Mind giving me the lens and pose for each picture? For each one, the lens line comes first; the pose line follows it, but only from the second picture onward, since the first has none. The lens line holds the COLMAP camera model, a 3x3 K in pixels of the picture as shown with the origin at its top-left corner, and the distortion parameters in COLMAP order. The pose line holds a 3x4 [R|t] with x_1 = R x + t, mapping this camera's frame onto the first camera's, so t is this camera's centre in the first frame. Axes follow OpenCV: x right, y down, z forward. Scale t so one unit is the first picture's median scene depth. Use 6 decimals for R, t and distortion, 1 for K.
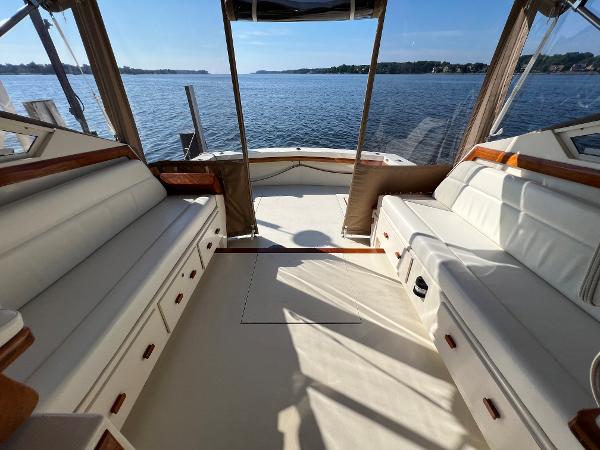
lens RADIAL K [[241.4, 0, 297.4], [0, 241.4, 224.1], [0, 0, 1]] dist [-0.000987, 0.000260]
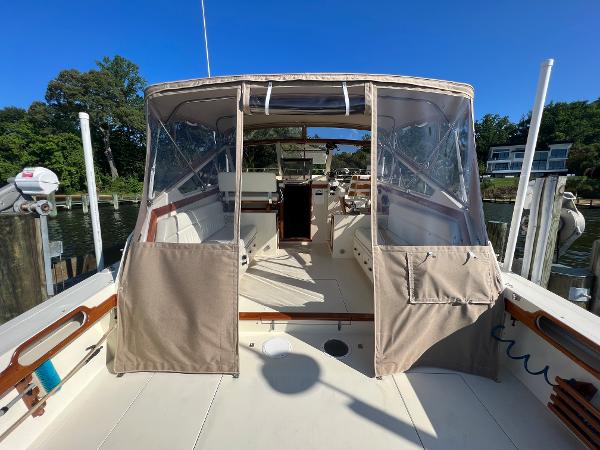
lens RADIAL K [[241.4, 0, 298.9], [0, 241.4, 224.3], [0, 0, 1]] dist [-0.000987, 0.000260]
pose [[-0.999956, -0.009150, 0.001852, 0.061149], [-0.005848, 0.768586, 0.639720, -1.100639], [-0.007277, 0.639682, -0.768606, 2.103290]]
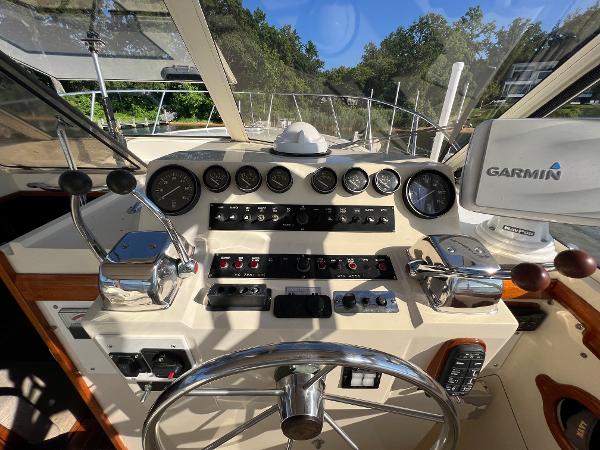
lens RADIAL K [[241.4, 0, 297.0], [0, 241.4, 224.4], [0, 0, 1]] dist [-0.000987, 0.000260]
pose [[-0.999502, -0.015258, -0.027639, -0.459345], [-0.031469, 0.551907, 0.833311, -0.048847], [0.002540, 0.833766, -0.552112, -0.126644]]
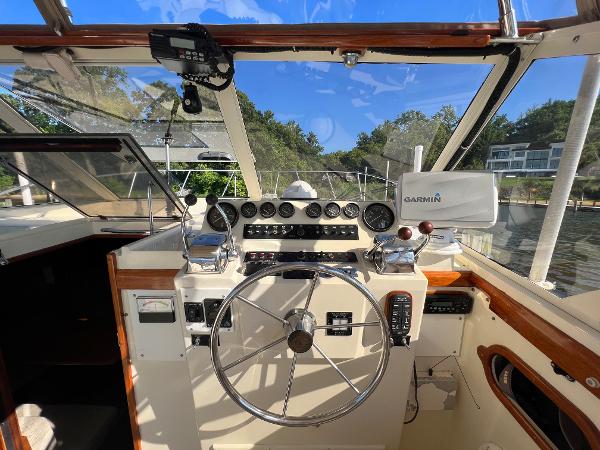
lens RADIAL K [[241.4, 0, 297.4], [0, 241.4, 224.1], [0, 0, 1]] dist [-0.000987, 0.000260]
pose [[-0.999929, -0.009755, -0.006779, -0.464533], [-0.011828, 0.764829, 0.644125, -0.135545], [-0.001099, 0.644159, -0.764890, 0.080890]]
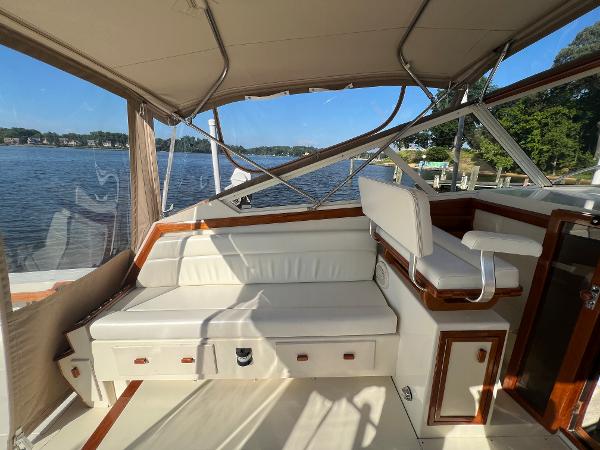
lens RADIAL K [[241.4, 0, 300.2], [0, 241.4, 223.9], [0, 0, 1]] dist [-0.000987, 0.000260]
pose [[-0.016585, -0.266653, 0.963650, -0.278210], [0.494260, 0.835606, 0.239728, -0.289931], [-0.869156, 0.480269, 0.117937, 0.377711]]
